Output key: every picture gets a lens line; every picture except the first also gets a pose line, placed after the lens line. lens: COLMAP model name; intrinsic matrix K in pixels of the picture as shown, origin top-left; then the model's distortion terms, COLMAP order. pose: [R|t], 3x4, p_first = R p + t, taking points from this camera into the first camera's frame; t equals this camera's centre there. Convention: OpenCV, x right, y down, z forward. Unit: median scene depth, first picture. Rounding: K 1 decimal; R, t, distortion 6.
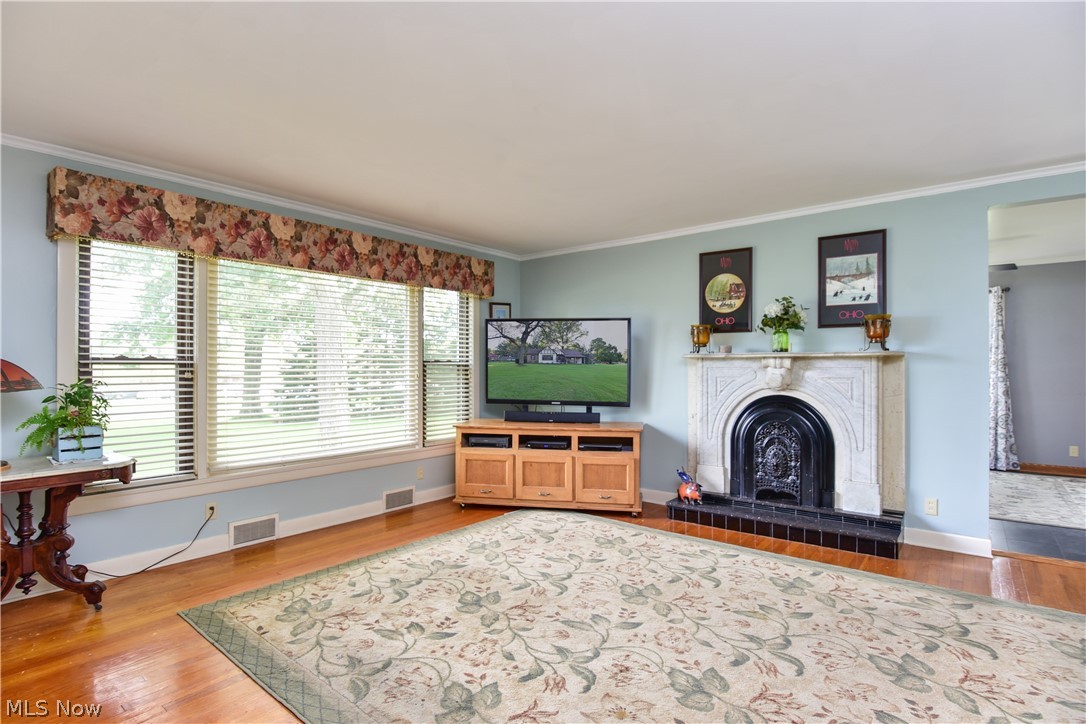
lens RADIAL K [[542.5, 0, 538.7], [0, 542.5, 364.4], [0, 0, 1]] dist [-0.019682, -0.000724]
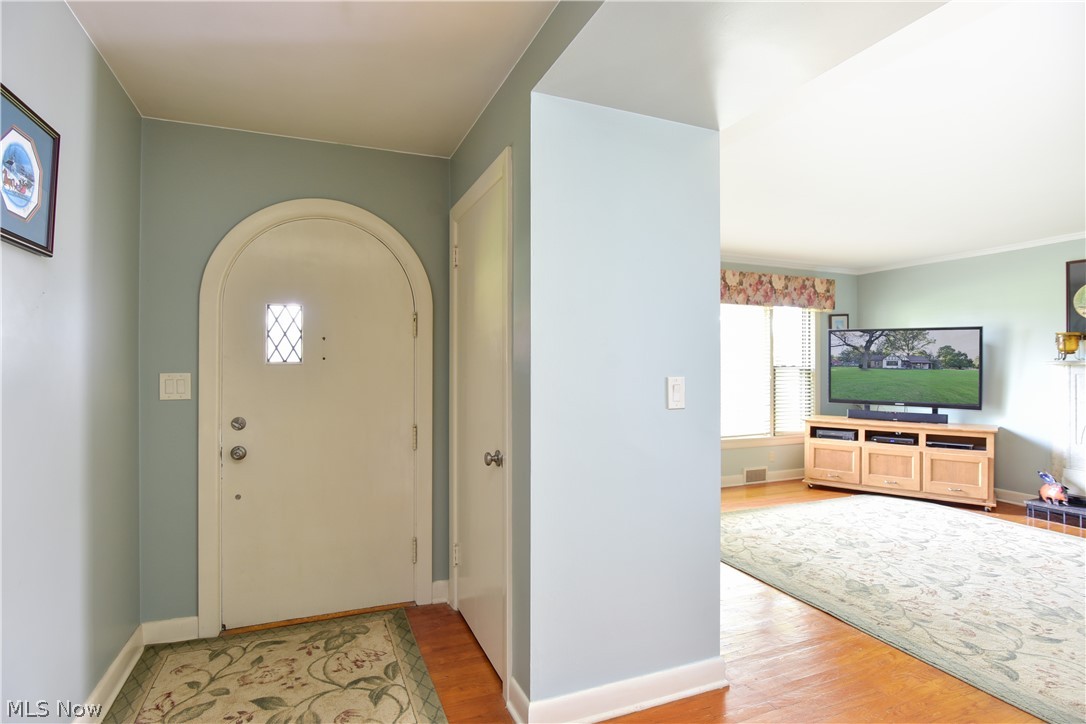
lens RADIAL K [[542.5, 0, 548.6], [0, 542.5, 361.6], [0, 0, 1]] dist [-0.019682, -0.000724]
pose [[0.878596, -0.001072, -0.477565, -0.085518], [0.000492, 0.999999, -0.001340, -0.016825], [0.477566, 0.000942, 0.878595, -0.363768]]
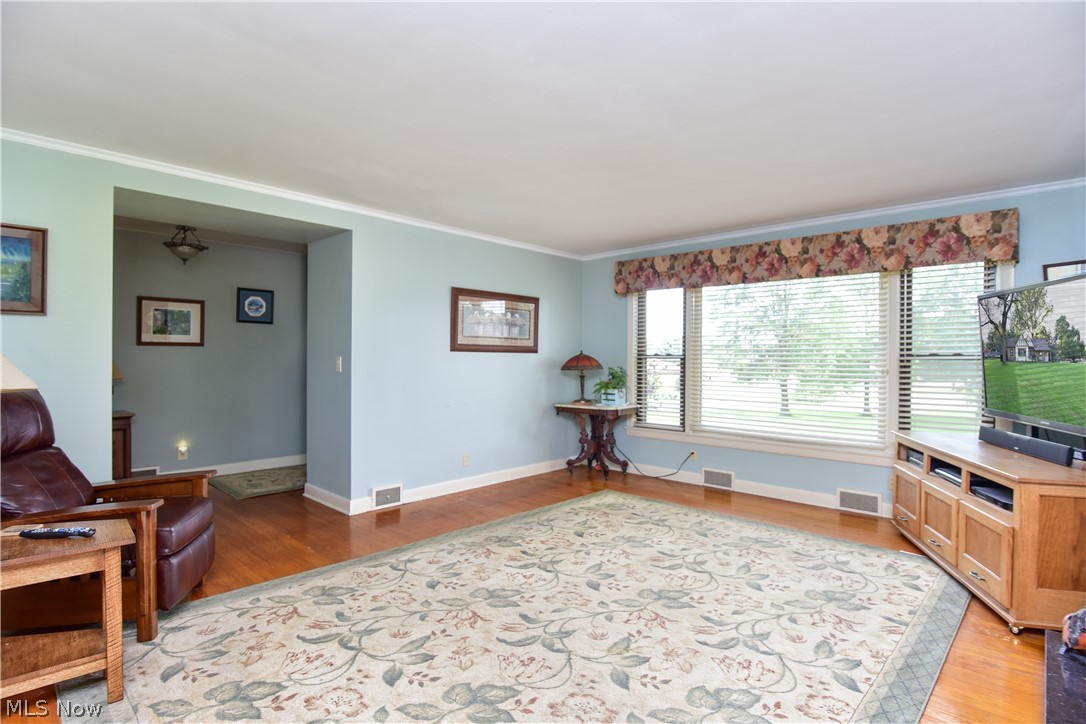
lens RADIAL K [[534.2, 0, 549.6], [0, 534.2, 363.7], [0, 0, 1]] dist [-0.022148, -0.000967]
pose [[-0.057809, 0.009335, -0.998284, 0.741061], [-0.002049, 0.999953, 0.009470, 0.000757], [0.998326, 0.002593, -0.057787, 0.553368]]
